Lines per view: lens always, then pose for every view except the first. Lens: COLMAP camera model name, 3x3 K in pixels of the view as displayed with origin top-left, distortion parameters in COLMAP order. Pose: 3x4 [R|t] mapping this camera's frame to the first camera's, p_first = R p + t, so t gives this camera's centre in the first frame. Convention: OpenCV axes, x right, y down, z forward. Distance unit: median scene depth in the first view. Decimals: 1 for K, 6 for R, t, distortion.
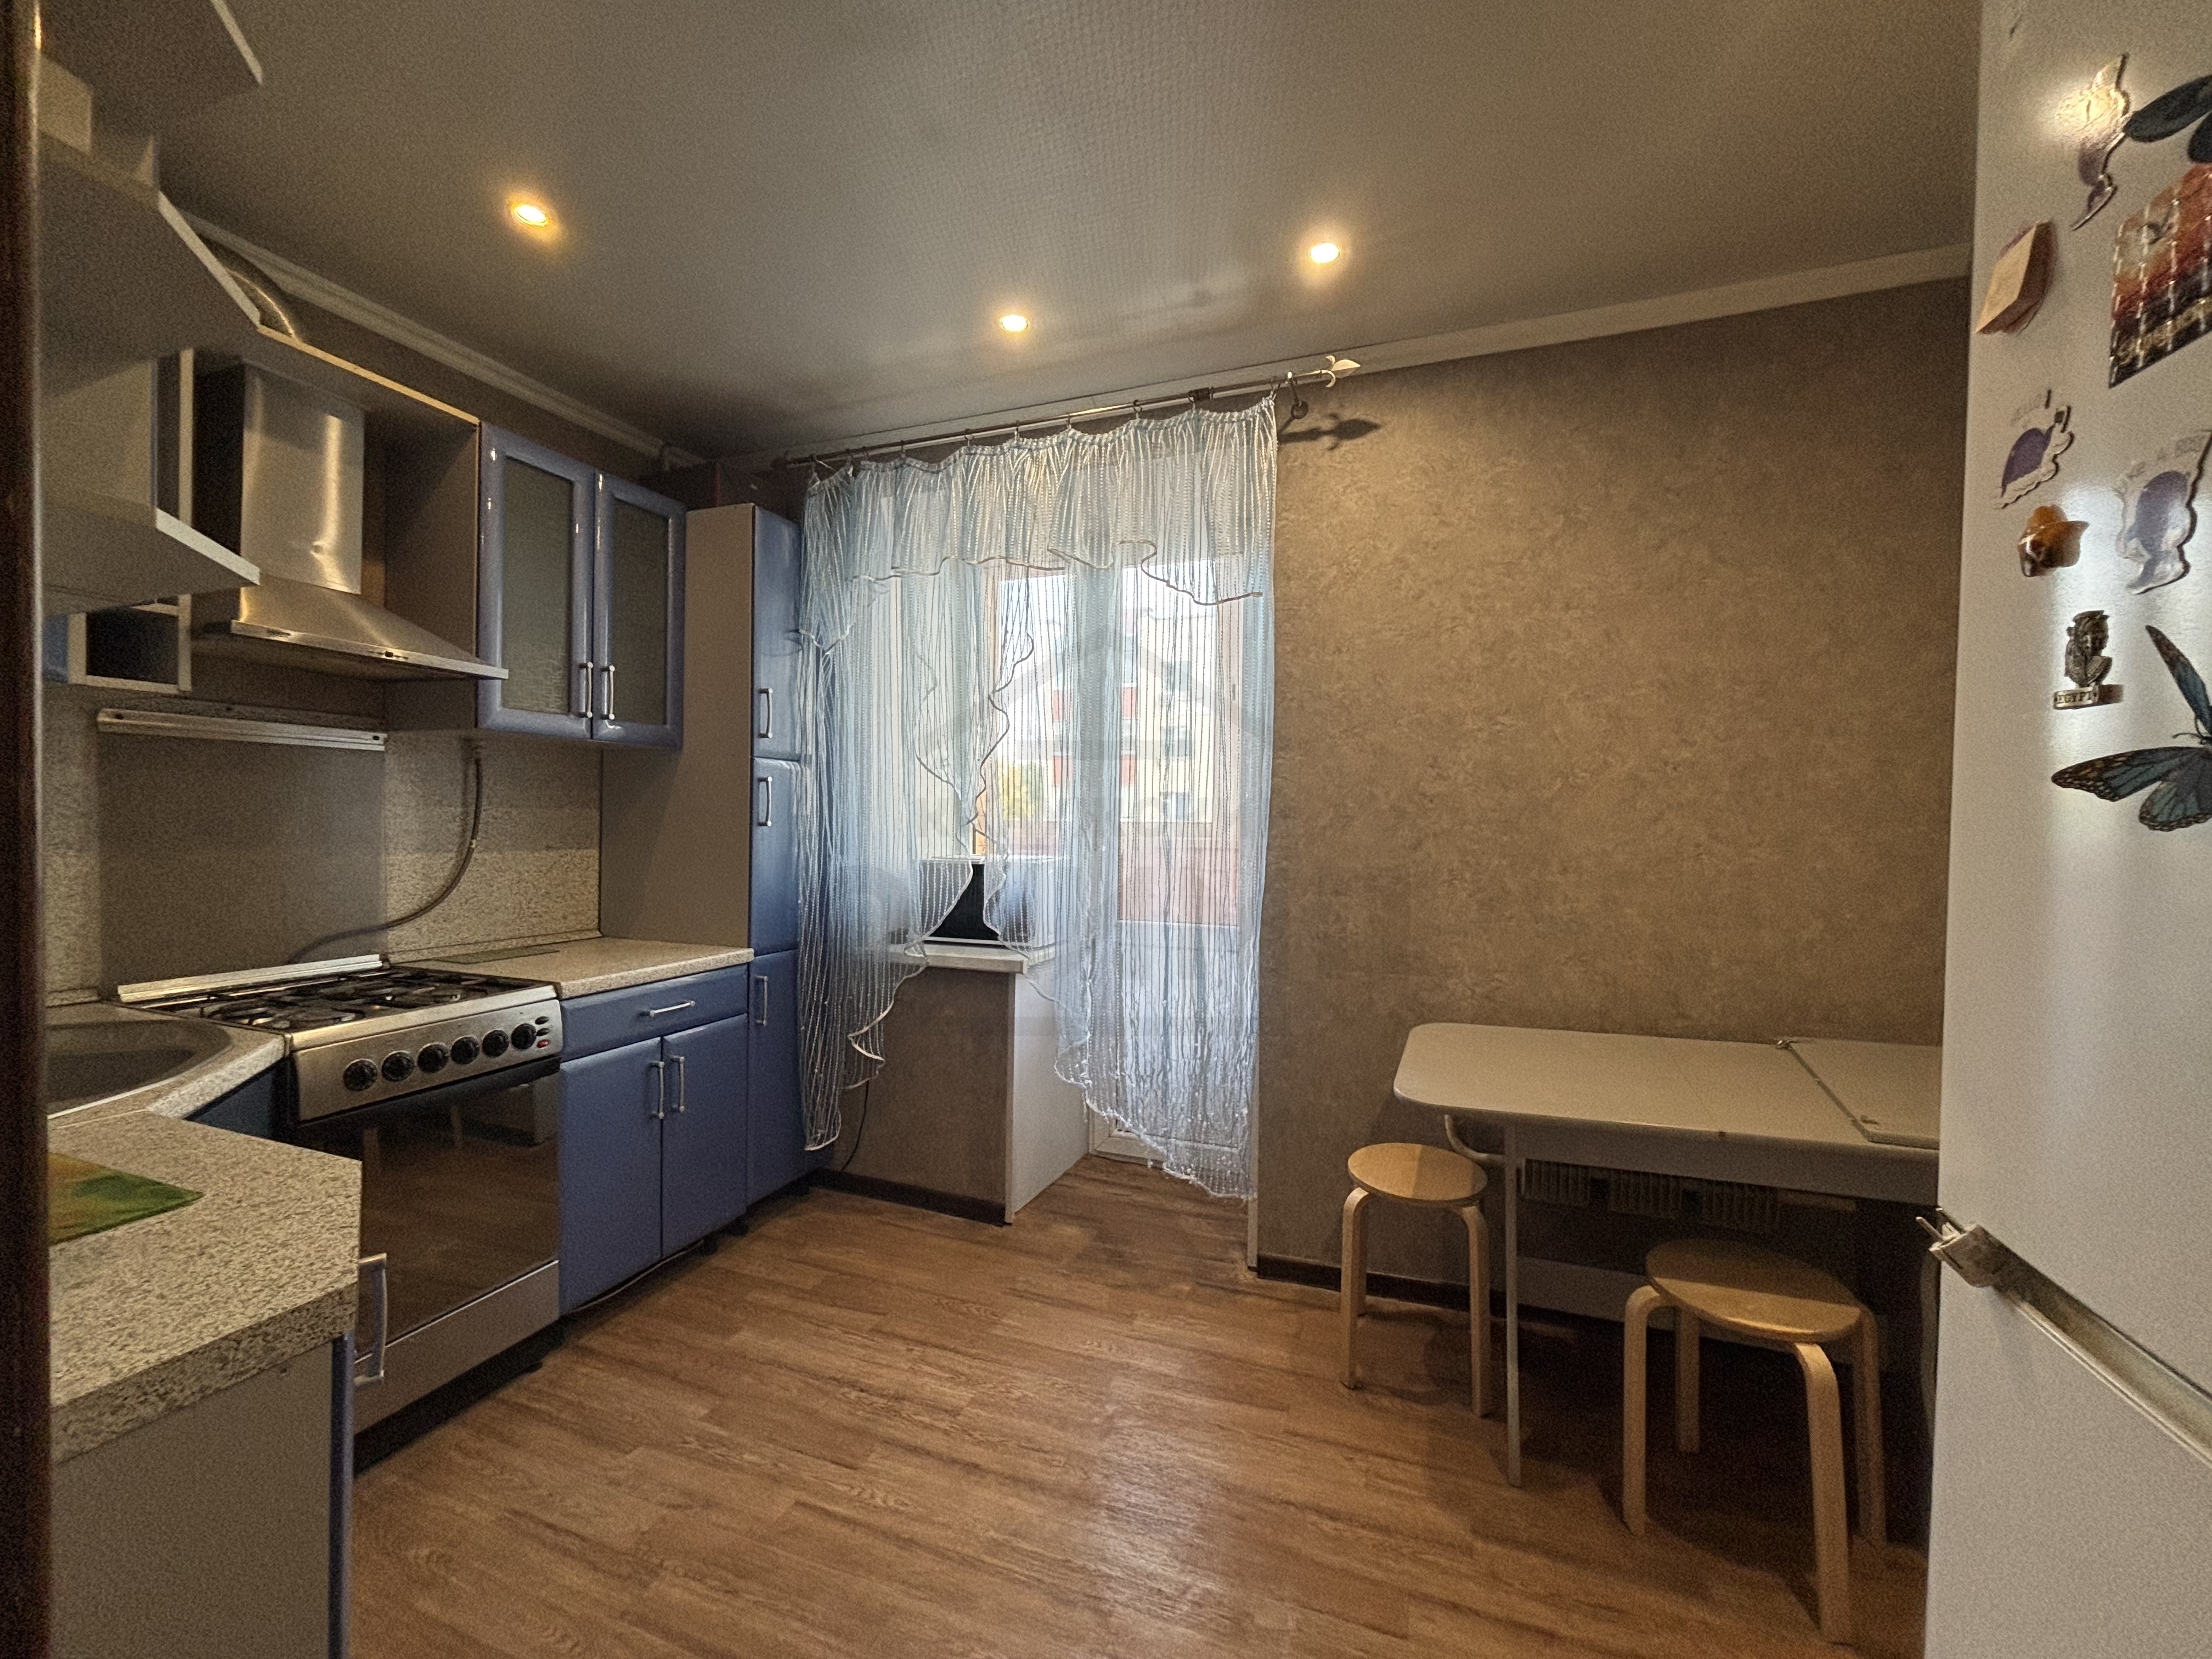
lens RADIAL K [[893.0, 0, 1100.6], [0, 893.0, 834.6], [0, 0, 1]] dist [0.000022, 0.000828]
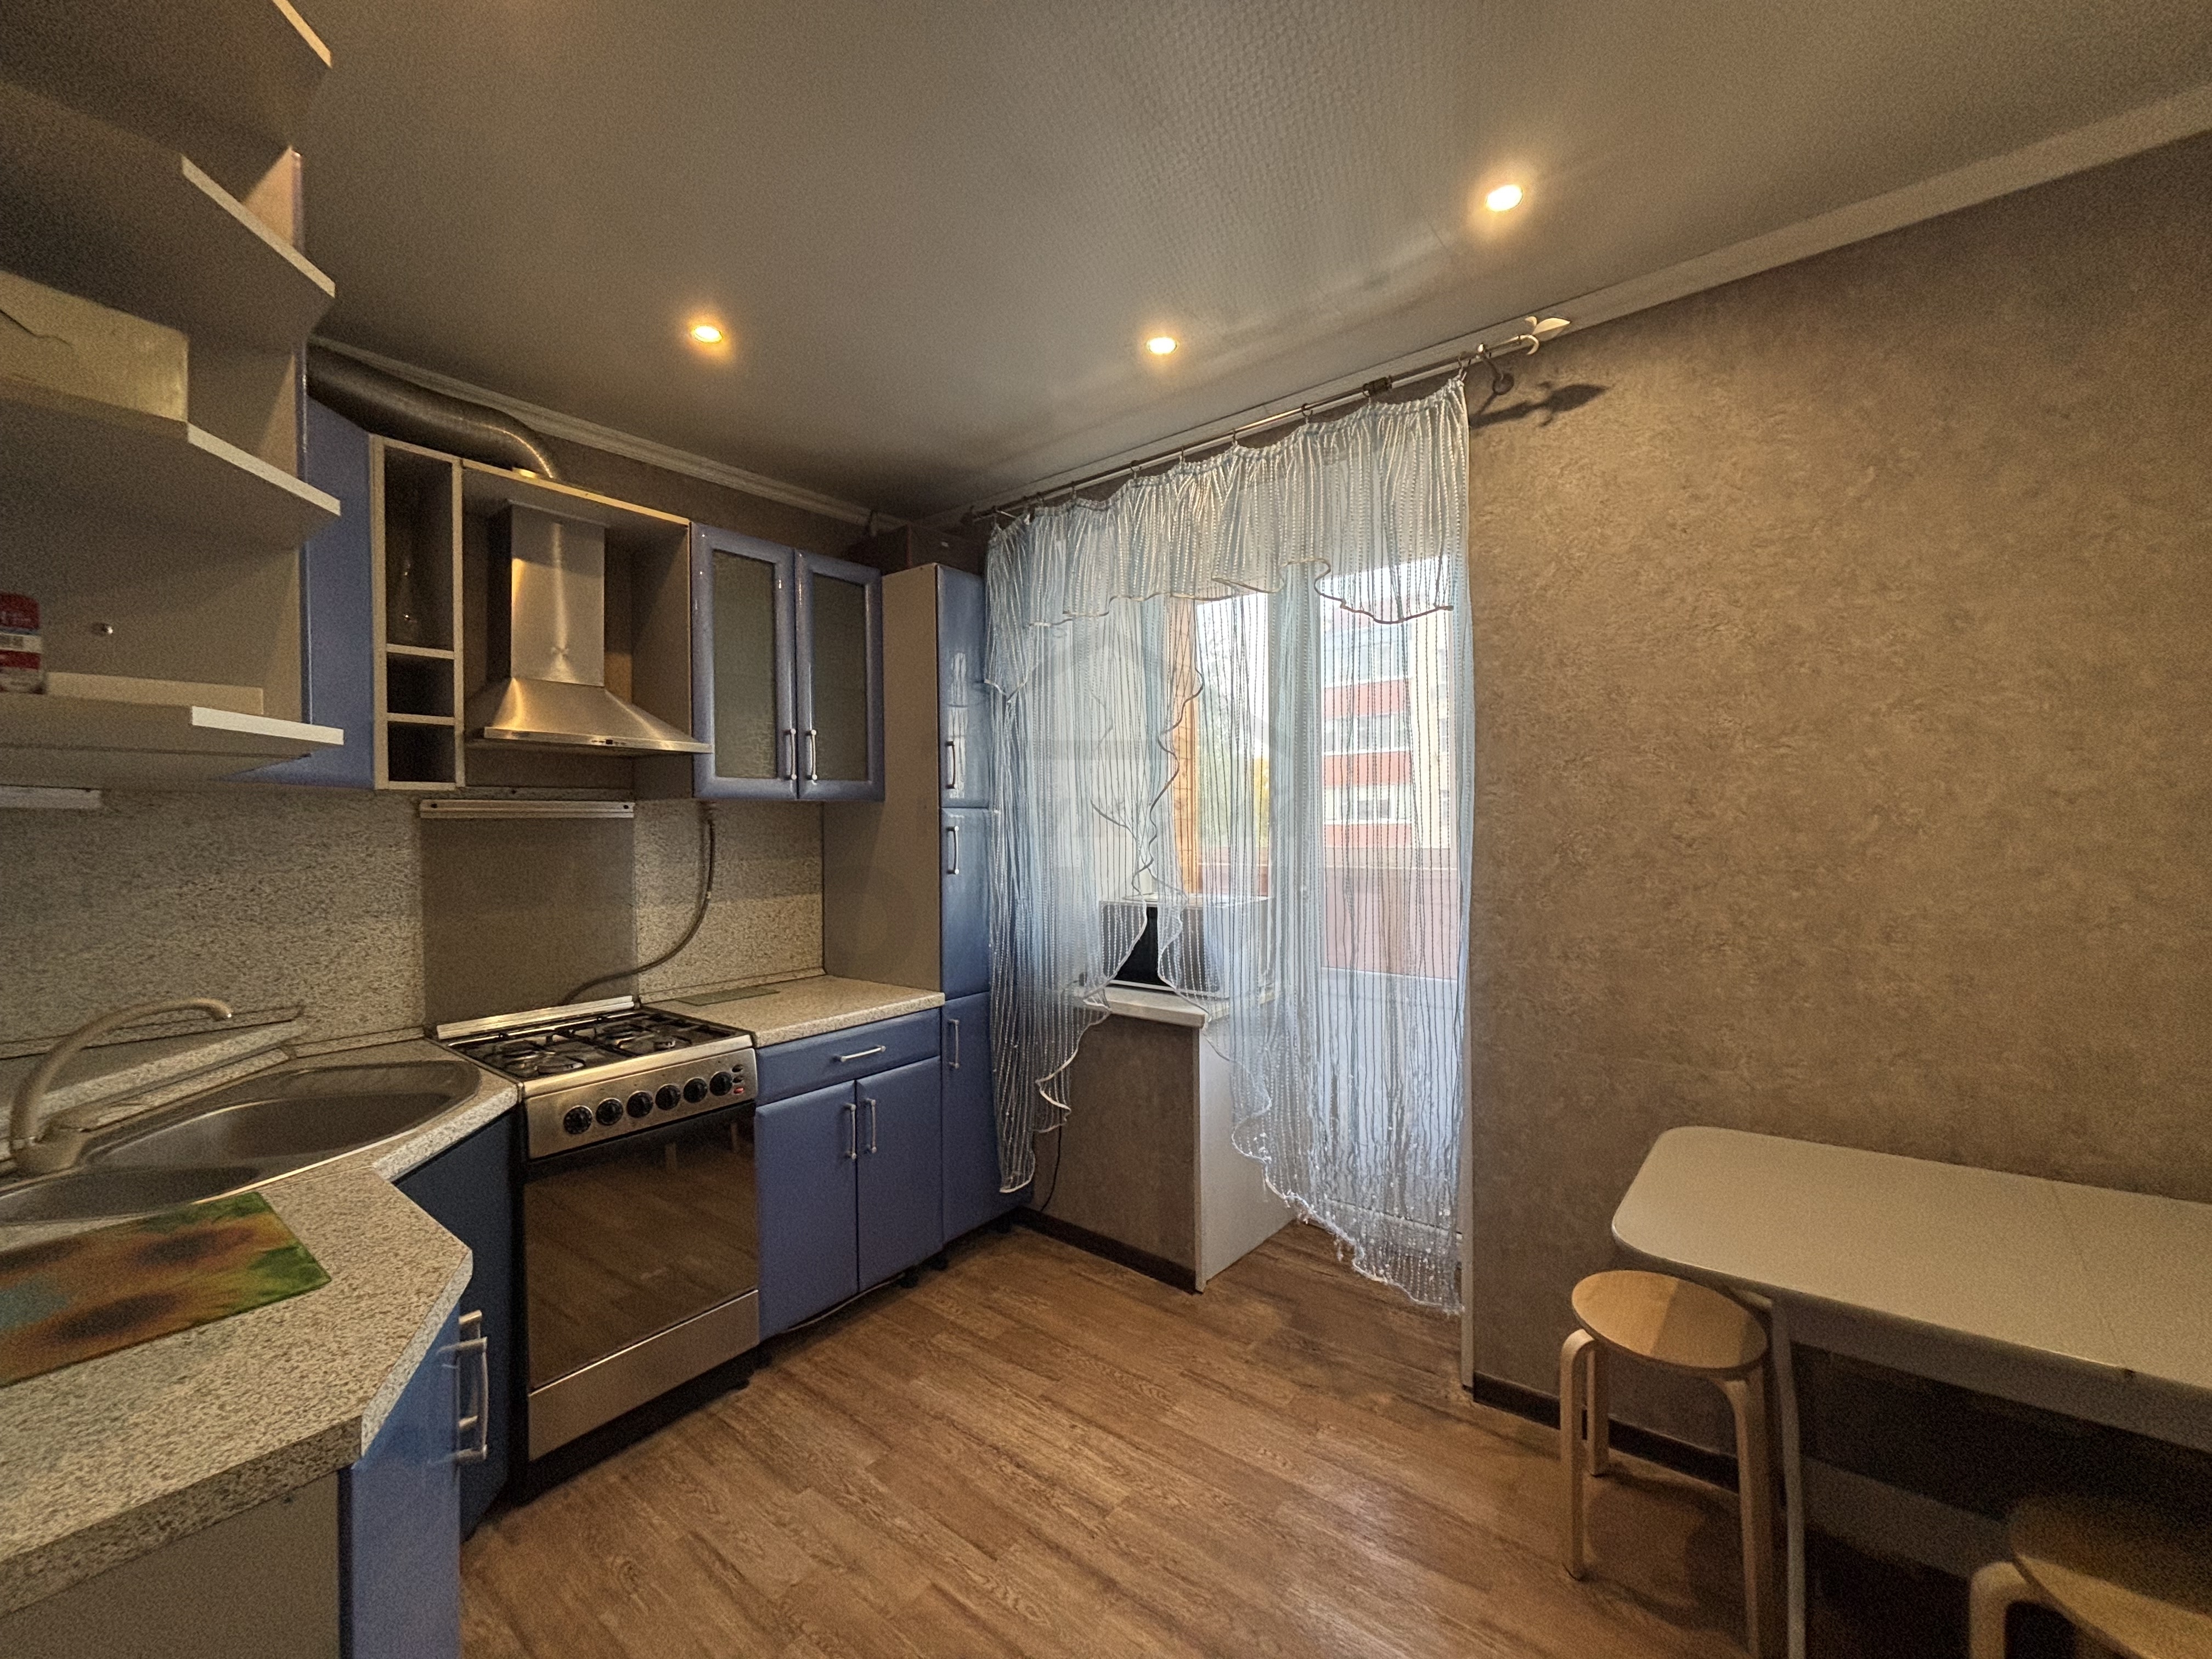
lens RADIAL K [[893.0, 0, 1100.9], [0, 893.0, 833.9], [0, 0, 1]] dist [0.000022, 0.000828]
pose [[0.954529, -0.020095, -0.297441, 0.110738], [0.019024, 0.999798, -0.006495, -0.054496], [0.297511, 0.000542, 0.954718, 0.083497]]
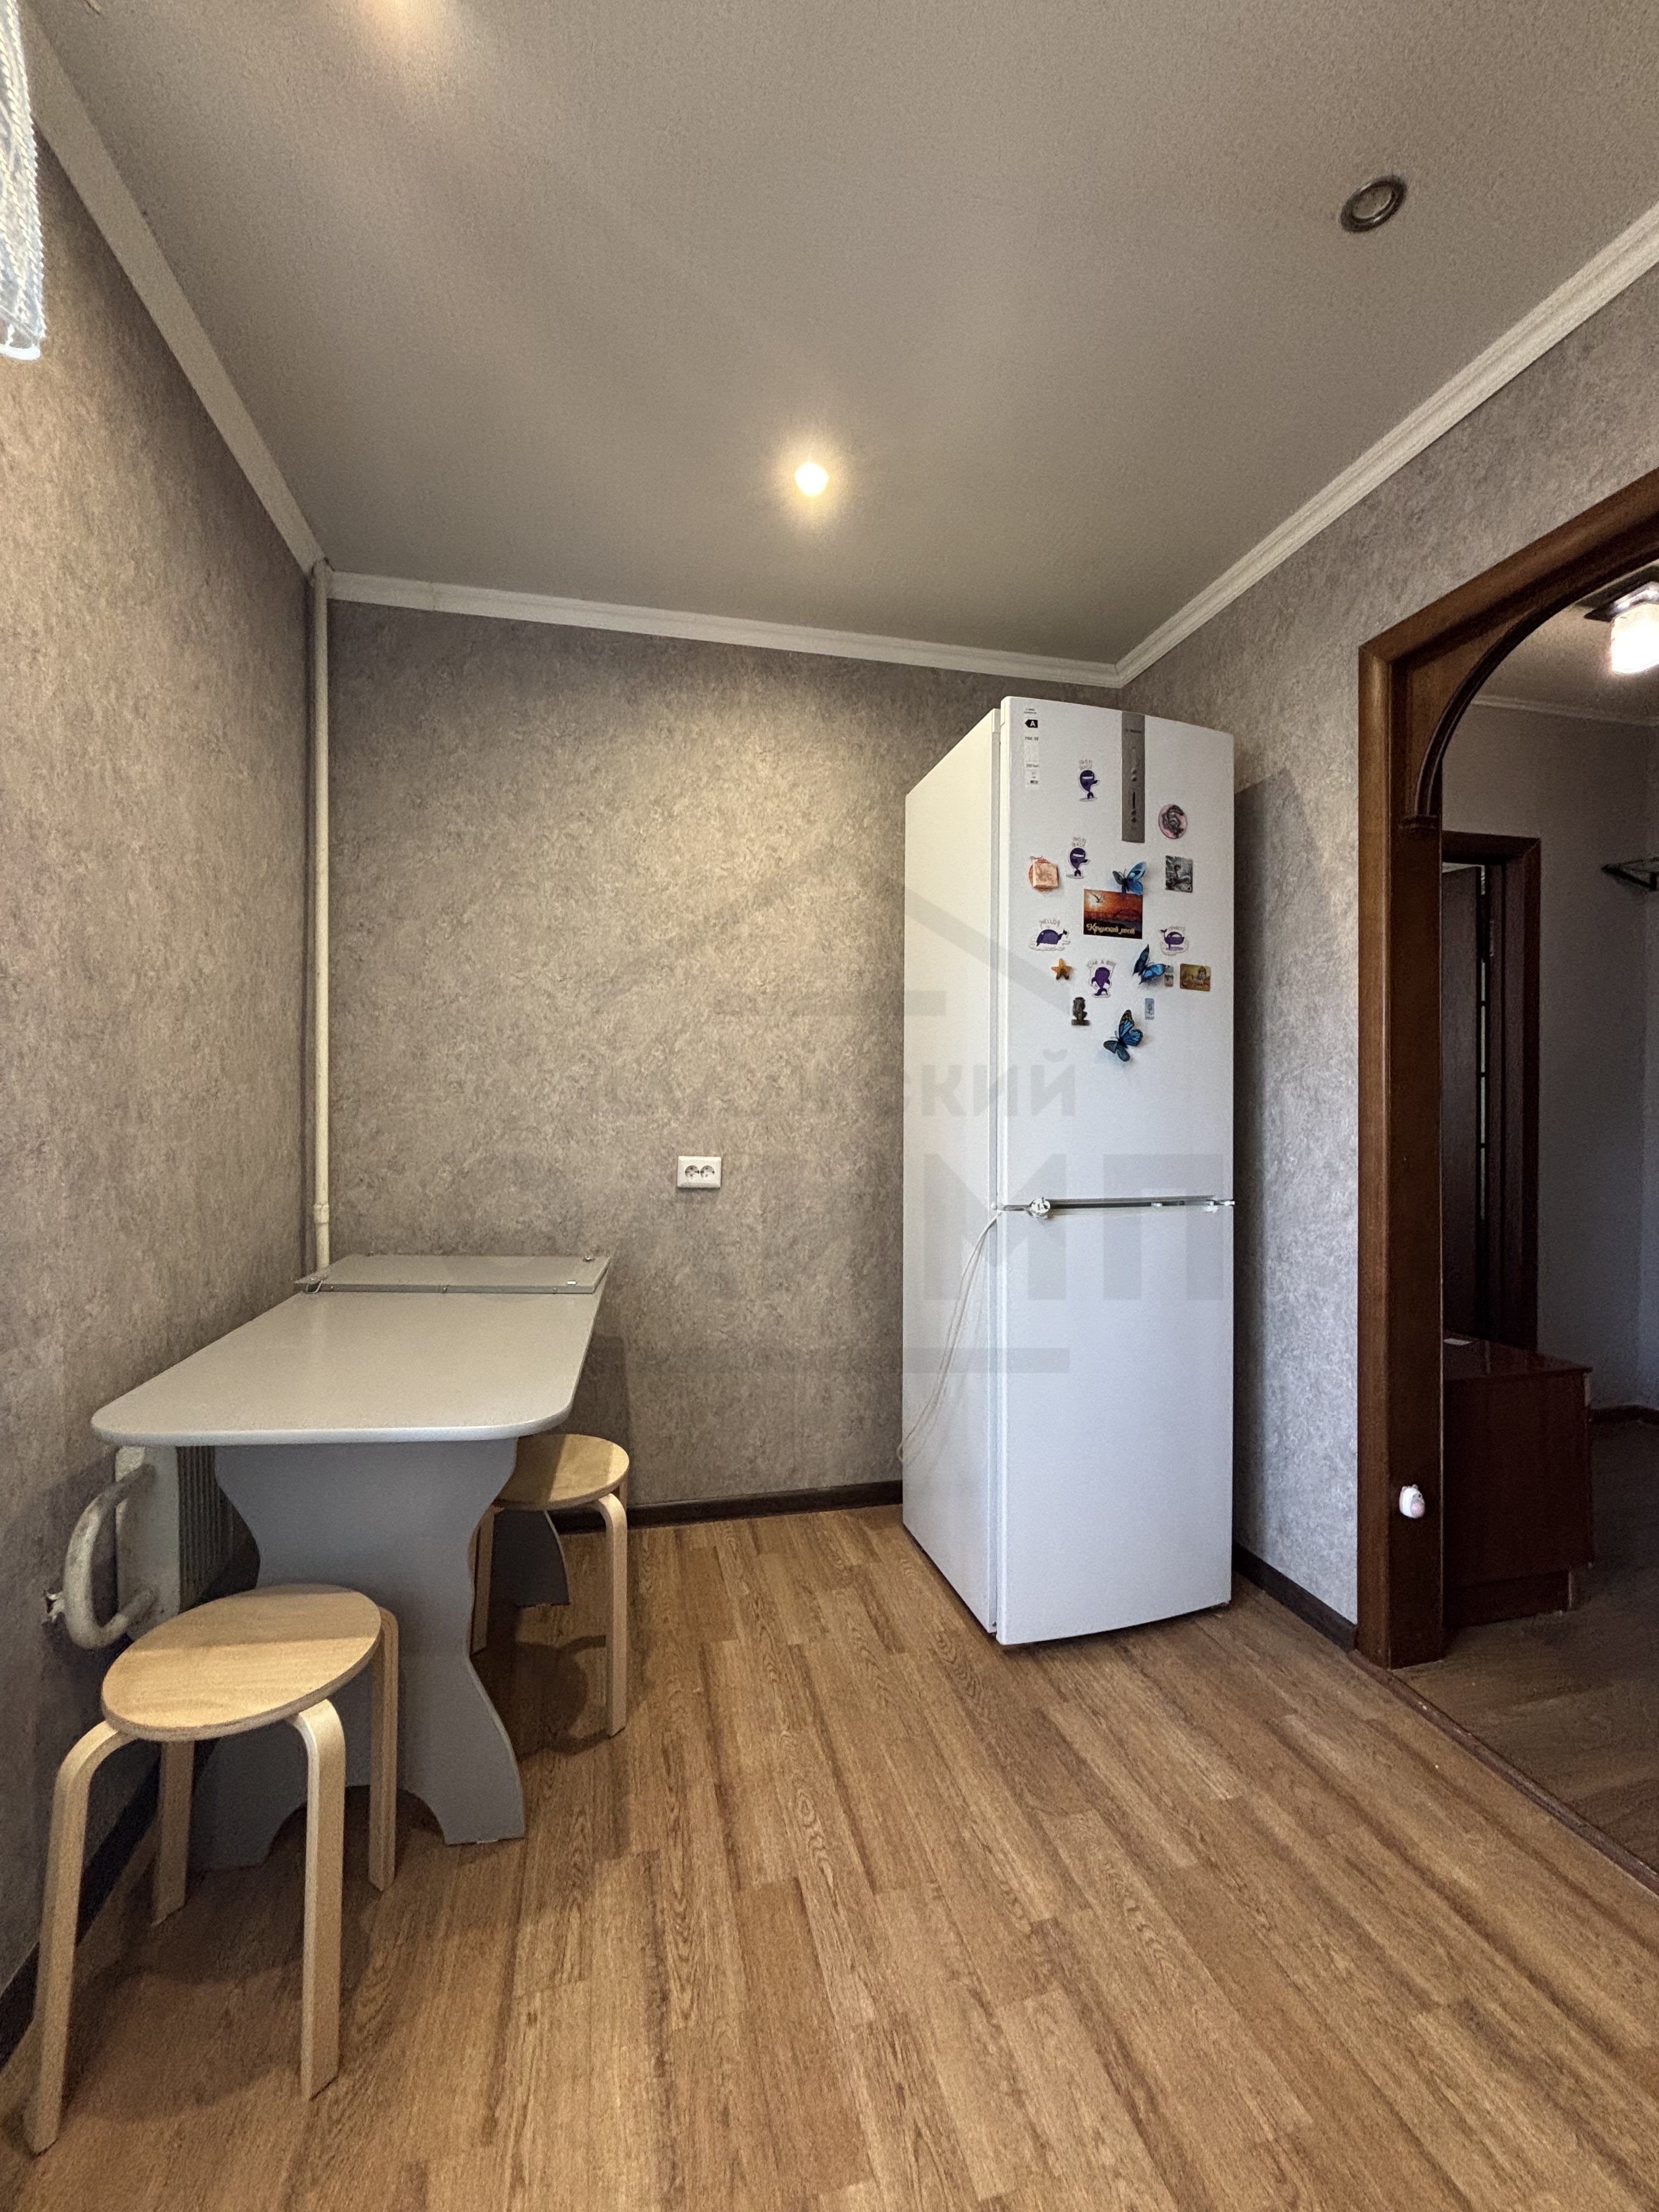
lens RADIAL K [[893.0, 0, 829.1], [0, 893.0, 1108.7], [0, 0, 1]] dist [0.000022, 0.000828]
pose [[-0.564587, -0.014382, 0.825249, -0.297382], [0.010099, 0.999653, 0.024330, 0.021174], [-0.825312, 0.022071, -0.564245, 0.945323]]
